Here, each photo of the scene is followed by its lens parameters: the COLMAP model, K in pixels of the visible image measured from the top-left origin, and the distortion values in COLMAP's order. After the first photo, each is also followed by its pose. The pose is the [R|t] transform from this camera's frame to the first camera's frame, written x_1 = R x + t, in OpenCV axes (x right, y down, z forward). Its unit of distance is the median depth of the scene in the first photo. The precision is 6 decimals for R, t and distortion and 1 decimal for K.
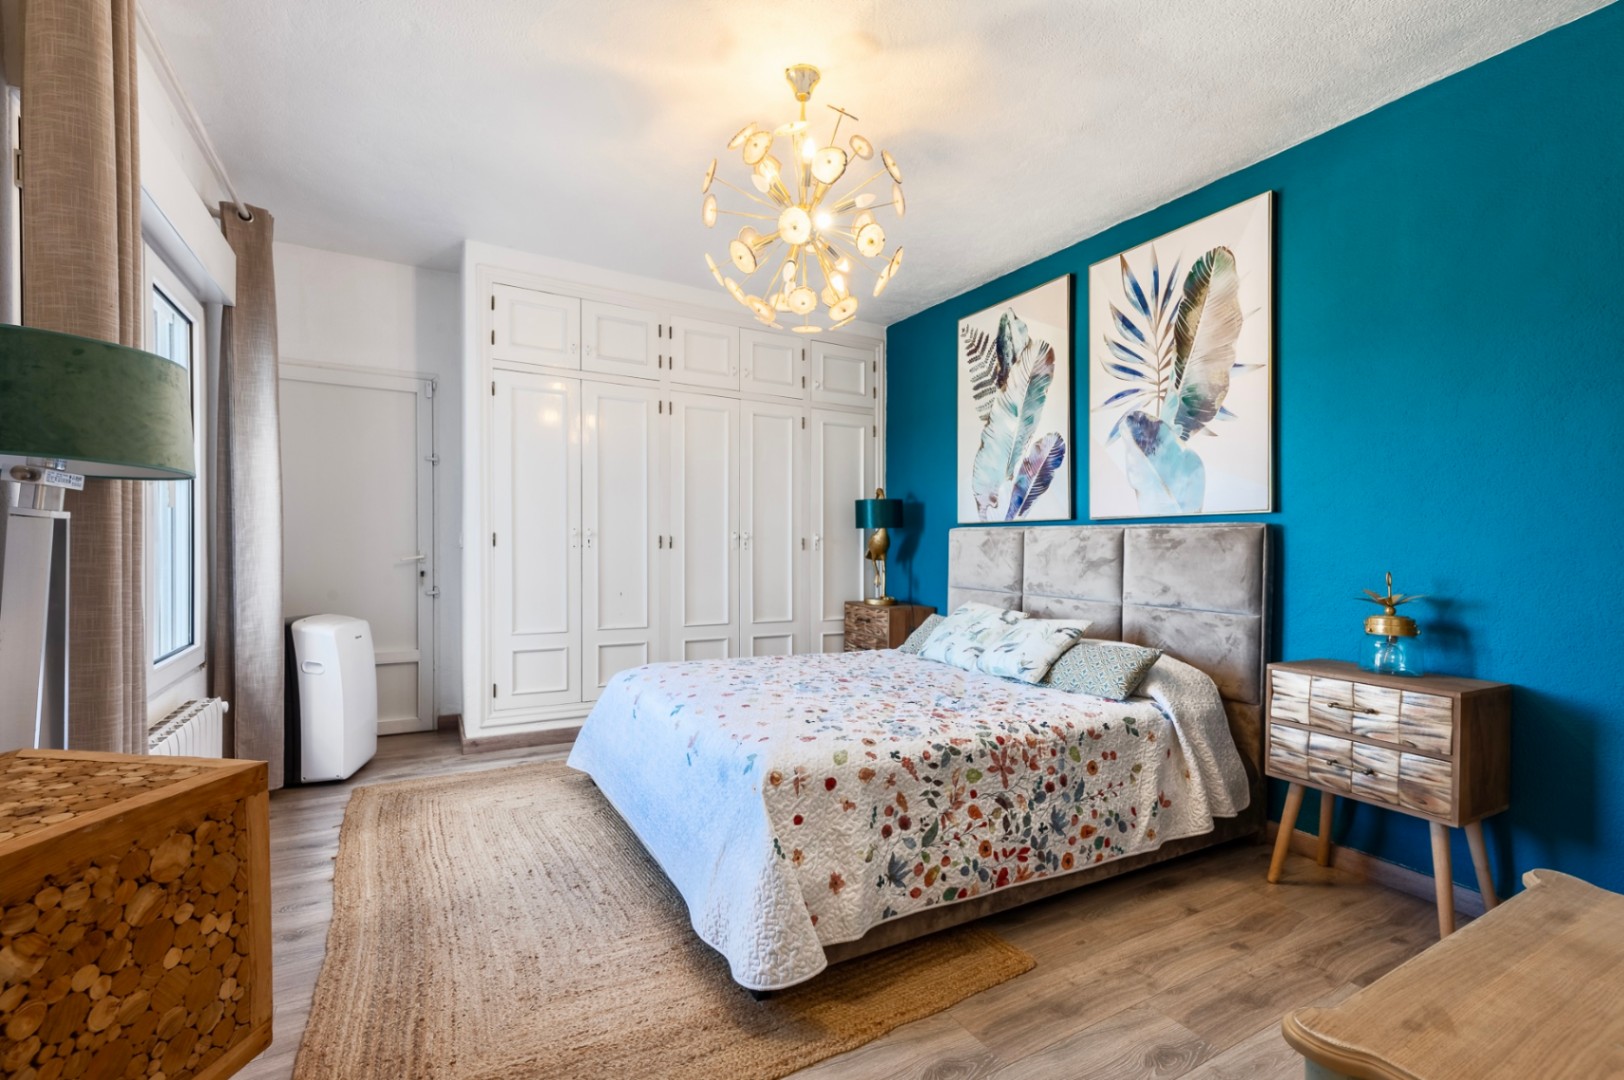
lens RADIAL K [[705.1, 0, 811.5], [0, 705.1, 542.0], [0, 0, 1]] dist [0.005157, 0.000300]
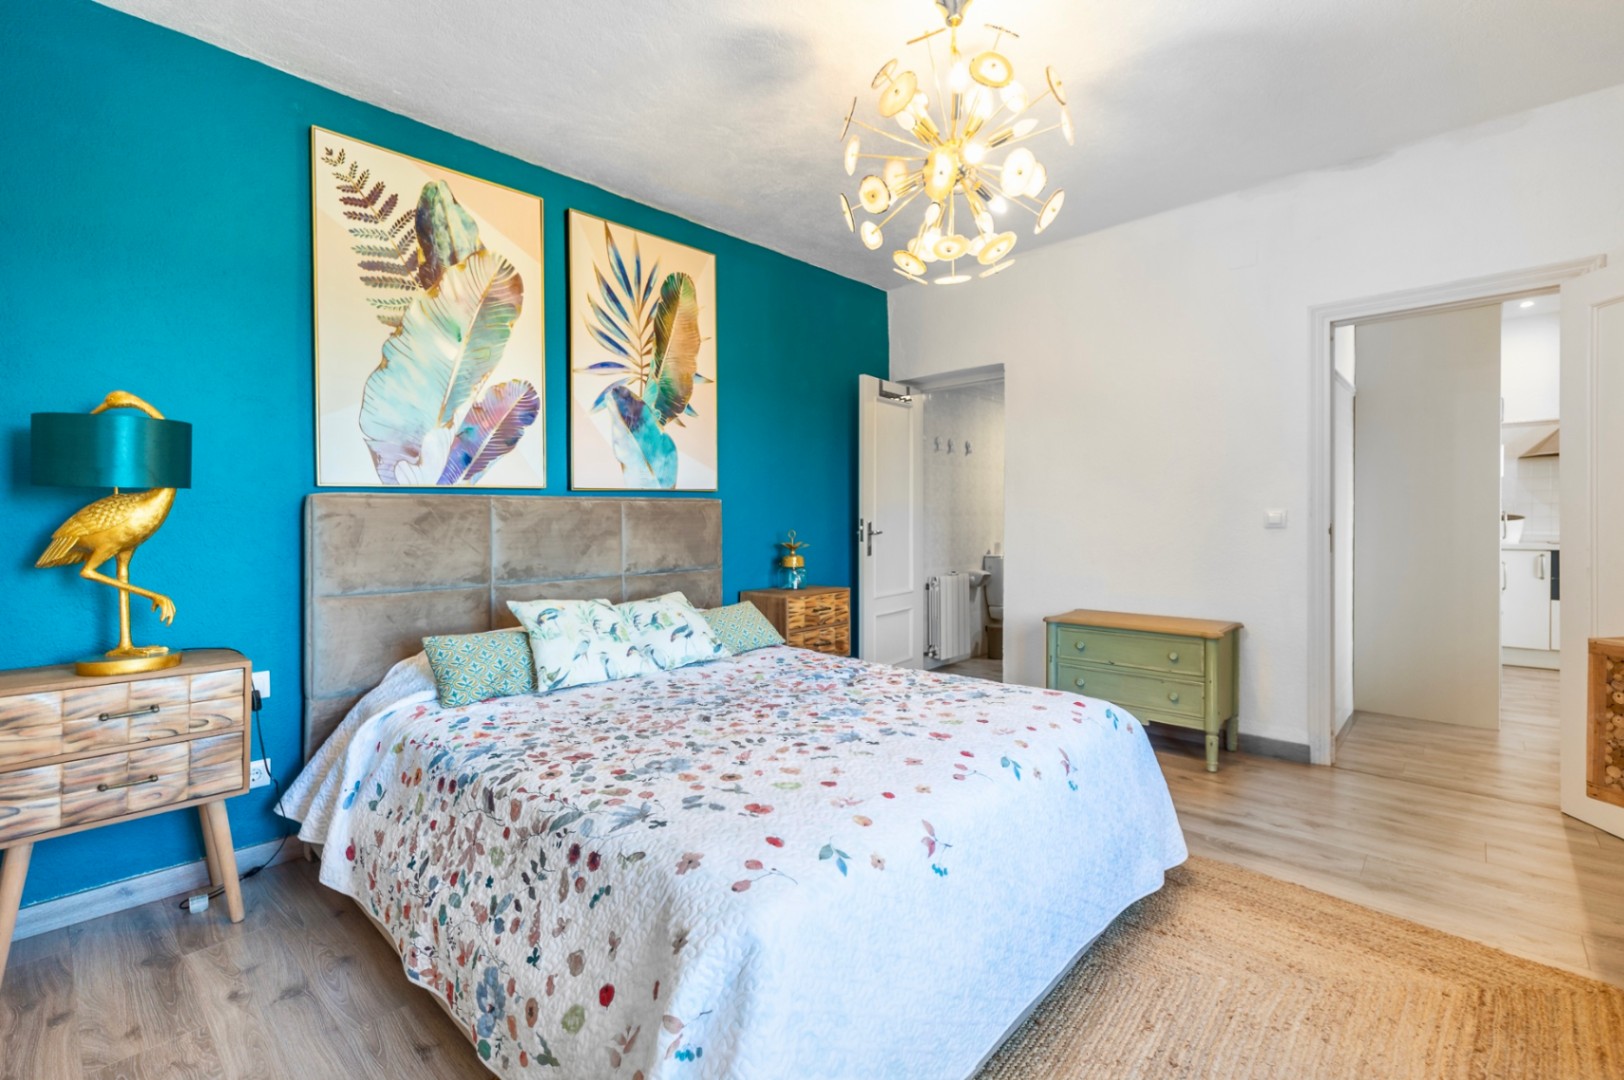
lens RADIAL K [[705.1, 0, 802.3], [0, 705.1, 515.6], [0, 0, 1]] dist [0.005157, 0.000300]
pose [[-0.277646, -0.003704, 0.960676, -0.563841], [0.007575, 0.999953, 0.006045, -0.002069], [-0.960654, 0.008955, -0.277605, 0.981645]]
